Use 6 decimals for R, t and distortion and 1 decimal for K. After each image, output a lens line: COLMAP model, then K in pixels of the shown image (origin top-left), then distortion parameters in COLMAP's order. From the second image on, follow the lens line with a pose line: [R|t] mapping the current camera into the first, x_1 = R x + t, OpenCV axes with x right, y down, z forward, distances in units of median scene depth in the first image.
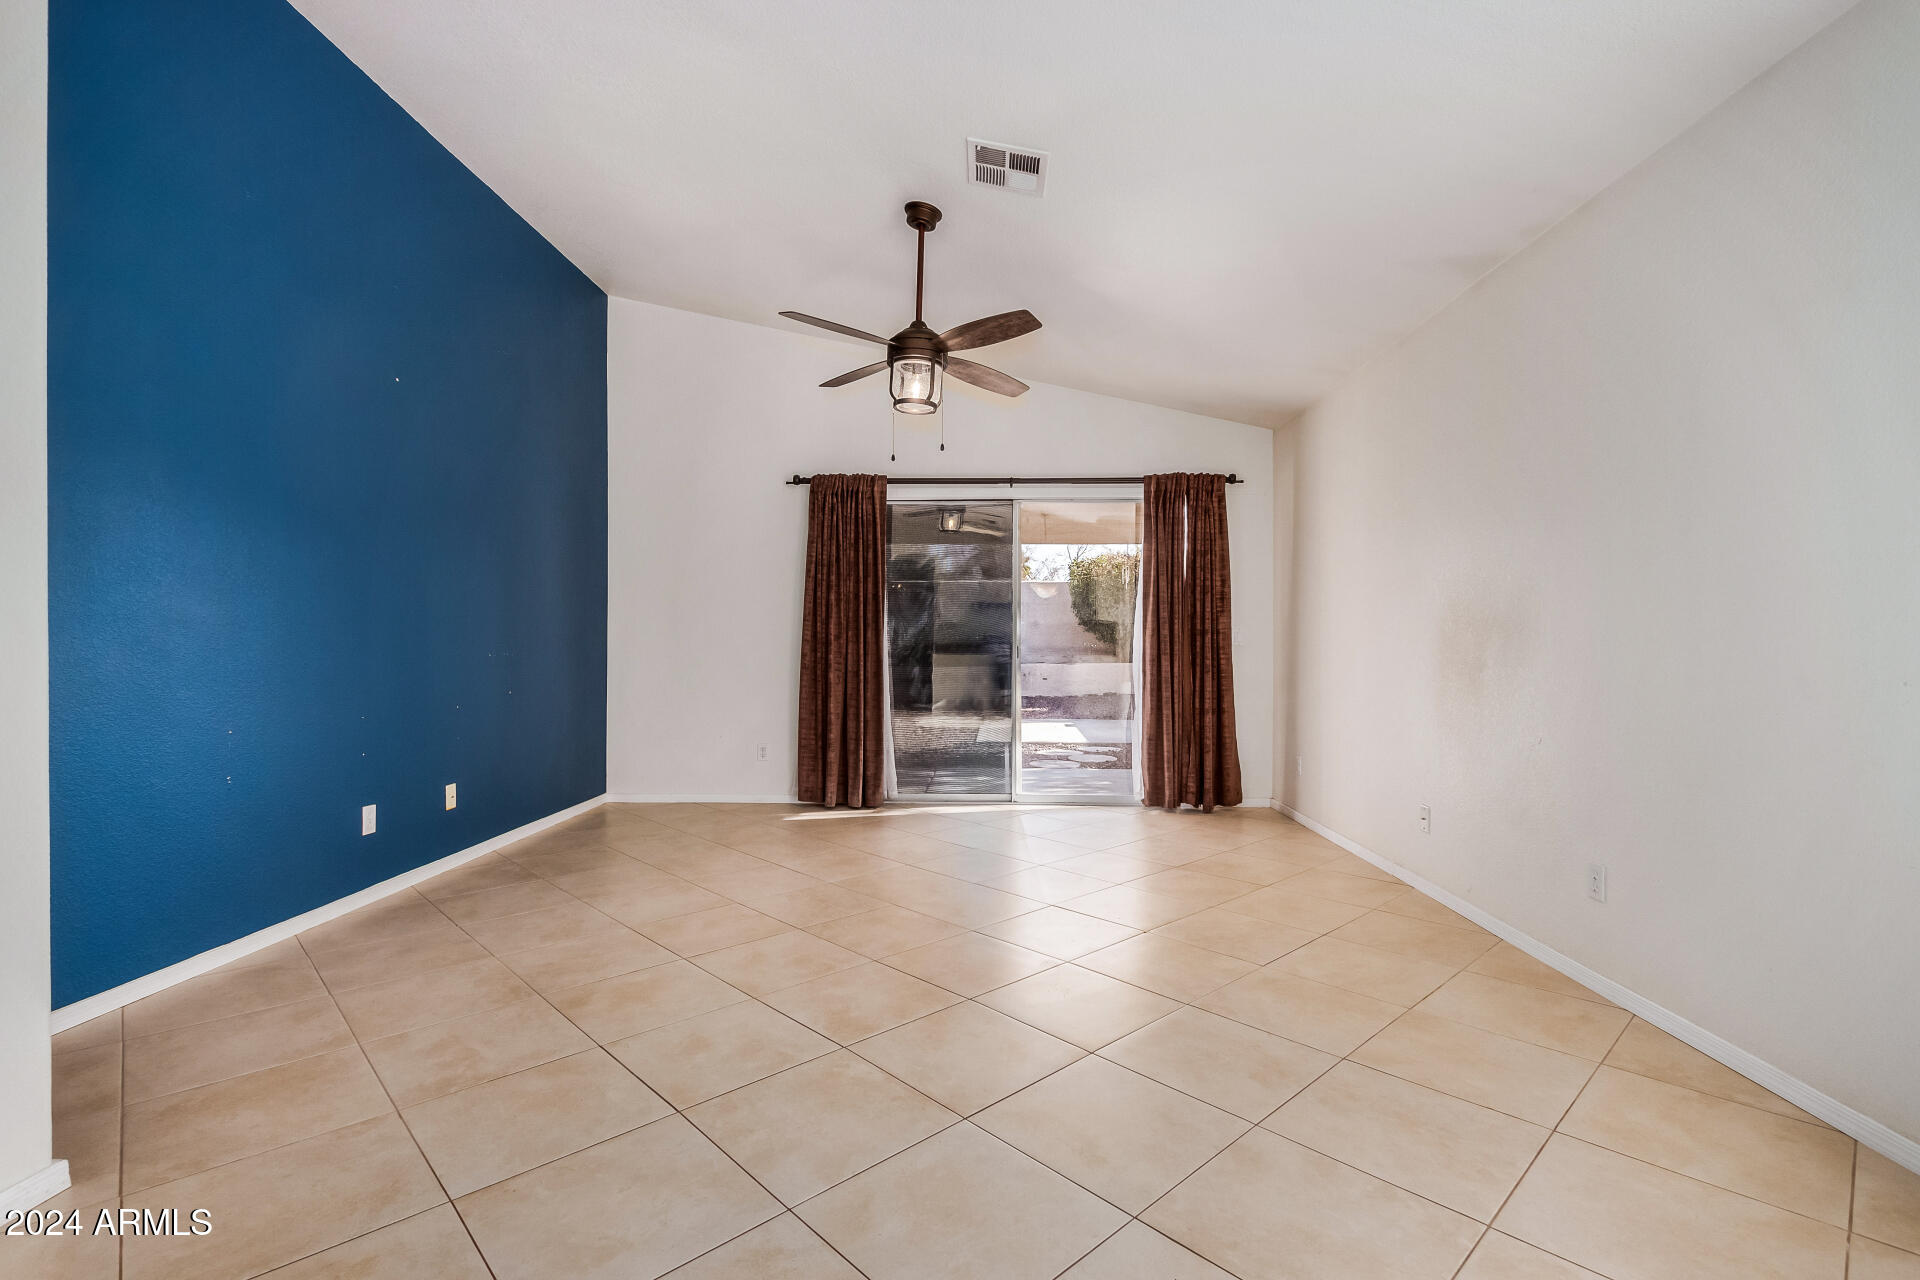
lens RADIAL K [[882.6, 0, 953.8], [0, 882.6, 641.1], [0, 0, 1]] dist [-0.001436, -0.000127]
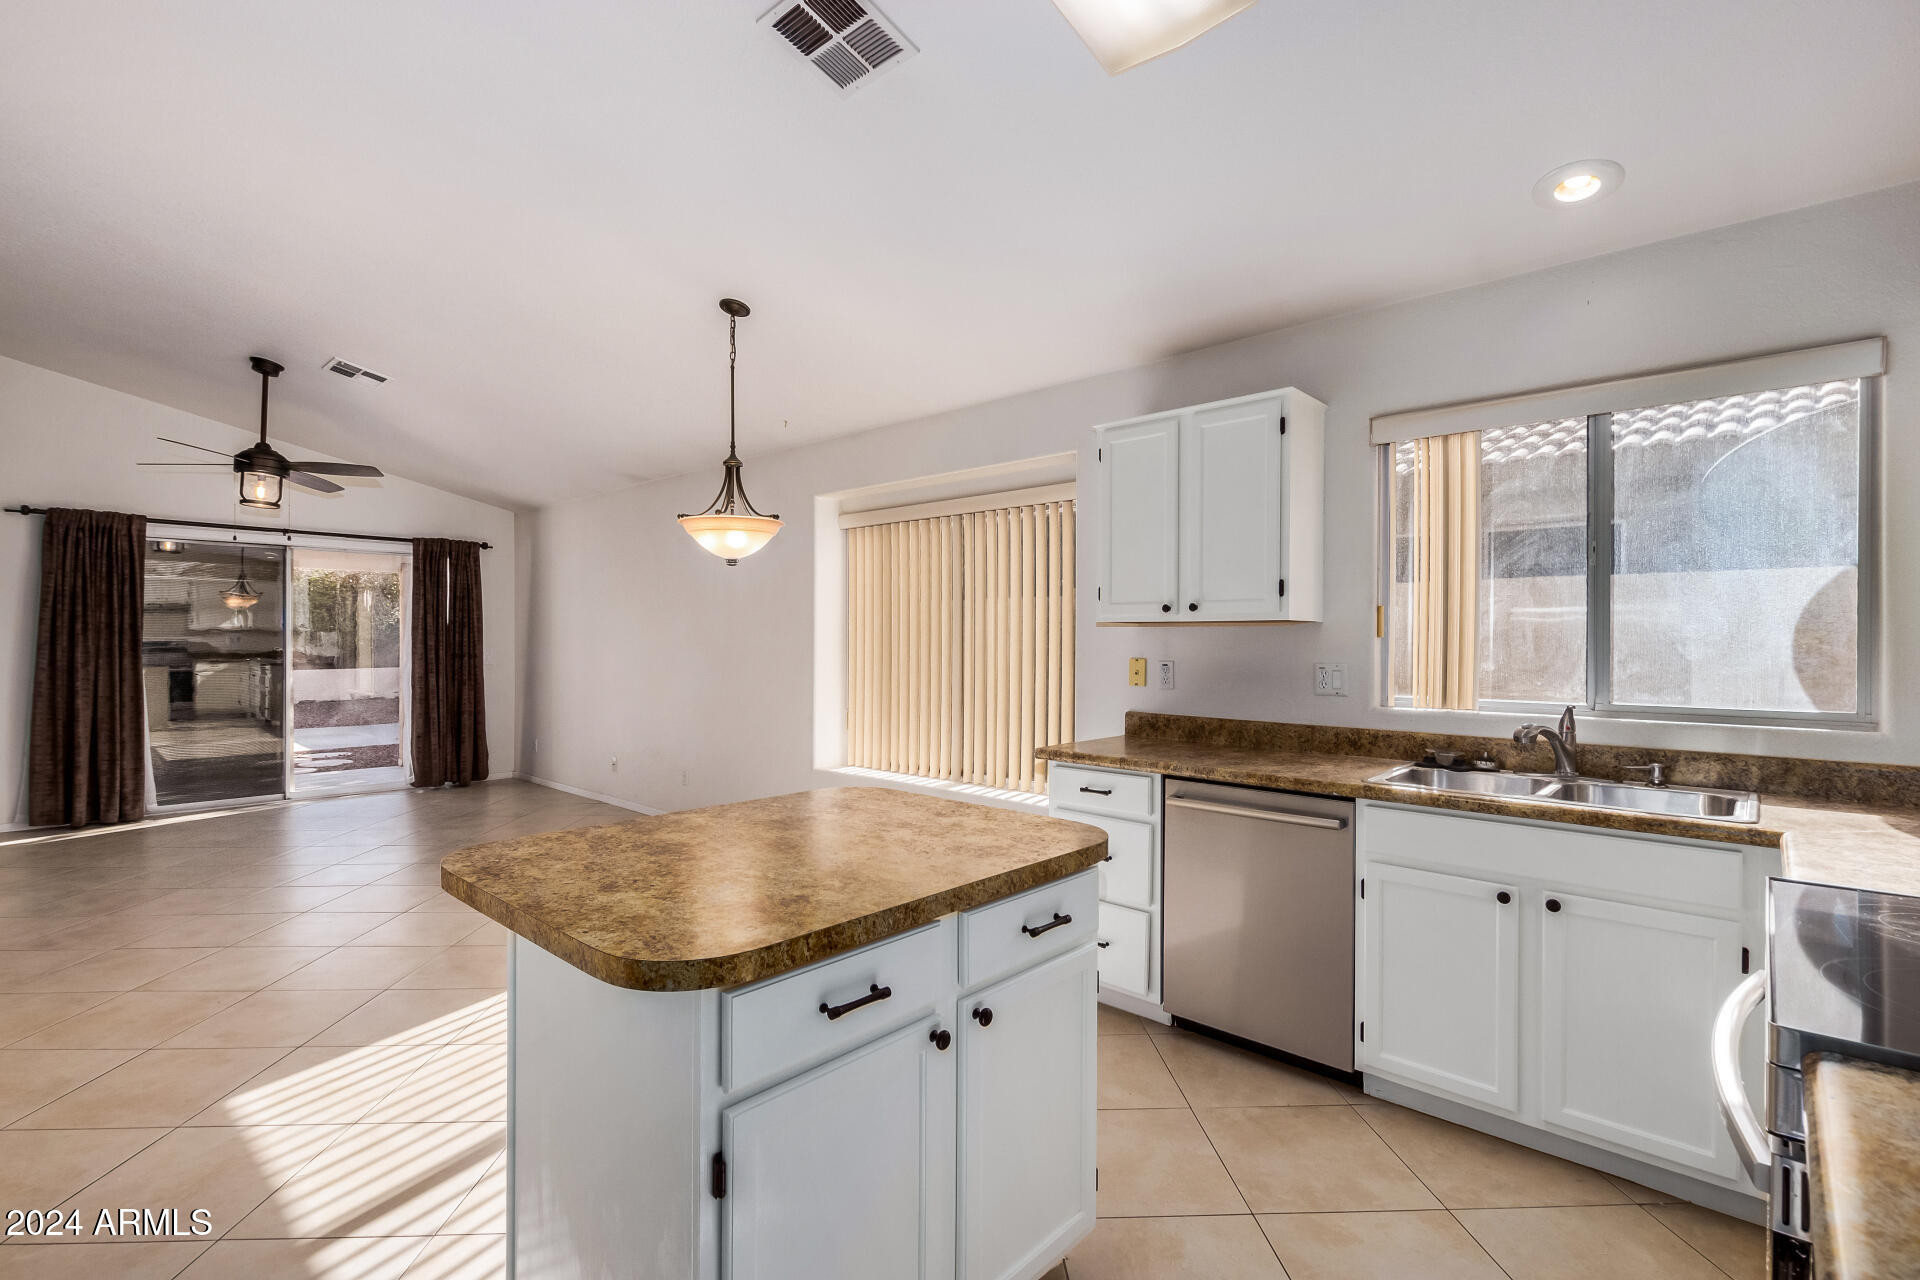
lens RADIAL K [[876.0, 0, 953.4], [0, 876.0, 642.2], [0, 0, 1]] dist [0.004960, -0.000019]
pose [[0.658612, -0.002514, 0.752478, -0.239237], [-0.004108, 0.999967, 0.006937, -0.043097], [-0.752471, -0.007660, 0.658581, -0.470312]]
